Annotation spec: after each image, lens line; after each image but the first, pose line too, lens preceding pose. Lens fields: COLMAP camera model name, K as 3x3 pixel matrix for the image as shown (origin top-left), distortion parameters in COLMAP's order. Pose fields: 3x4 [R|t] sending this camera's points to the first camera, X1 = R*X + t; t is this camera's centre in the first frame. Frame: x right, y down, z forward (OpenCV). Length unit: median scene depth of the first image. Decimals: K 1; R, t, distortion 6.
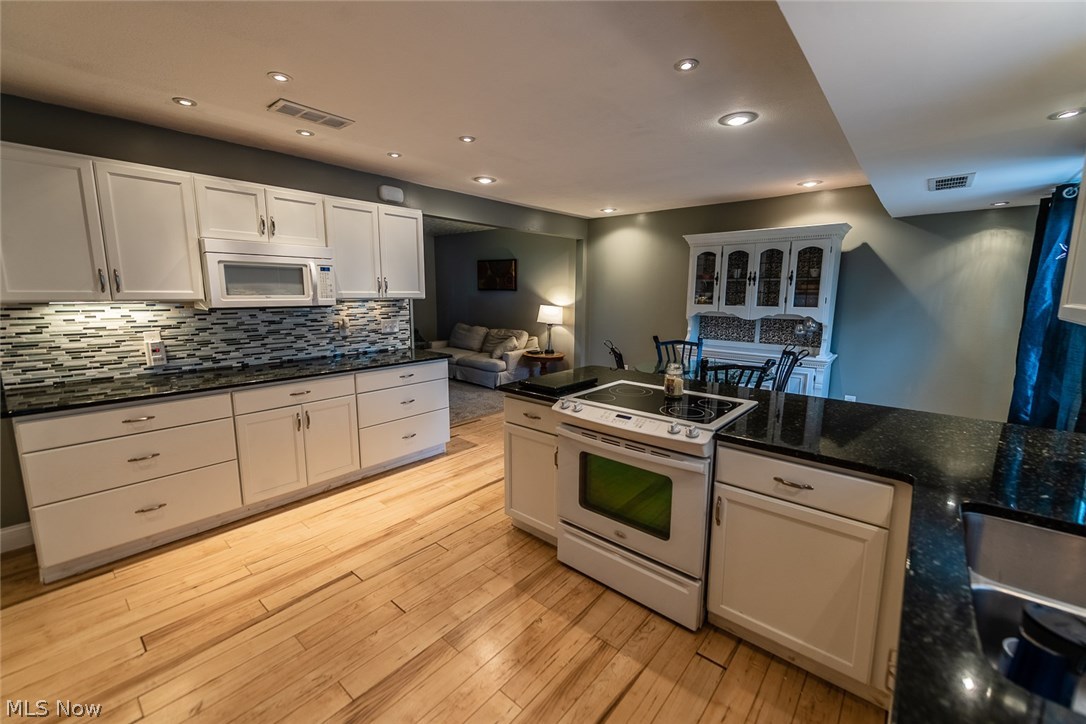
lens RADIAL K [[441.4, 0, 534.9], [0, 441.4, 357.4], [0, 0, 1]] dist [0.006651, -0.000912]
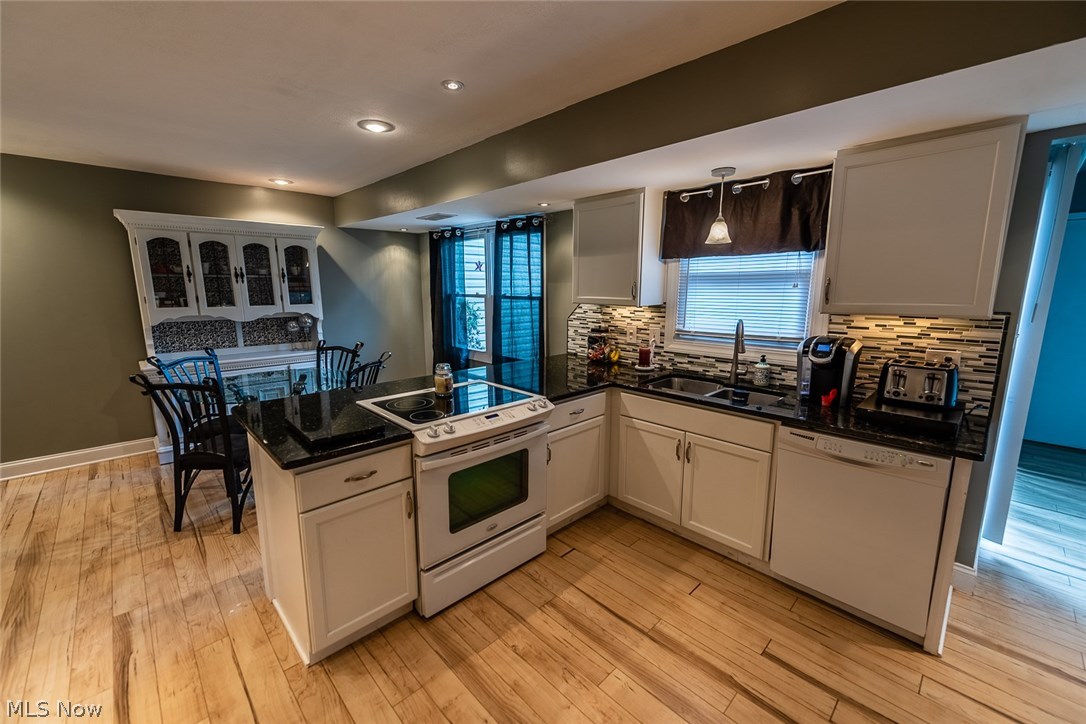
lens RADIAL K [[441.4, 0, 539.8], [0, 441.4, 361.6], [0, 0, 1]] dist [0.006651, -0.000912]
pose [[0.084017, -0.179376, 0.980186, -0.723850], [0.149740, 0.974767, 0.165549, -0.135484], [-0.985149, 0.132864, 0.108757, 0.685778]]
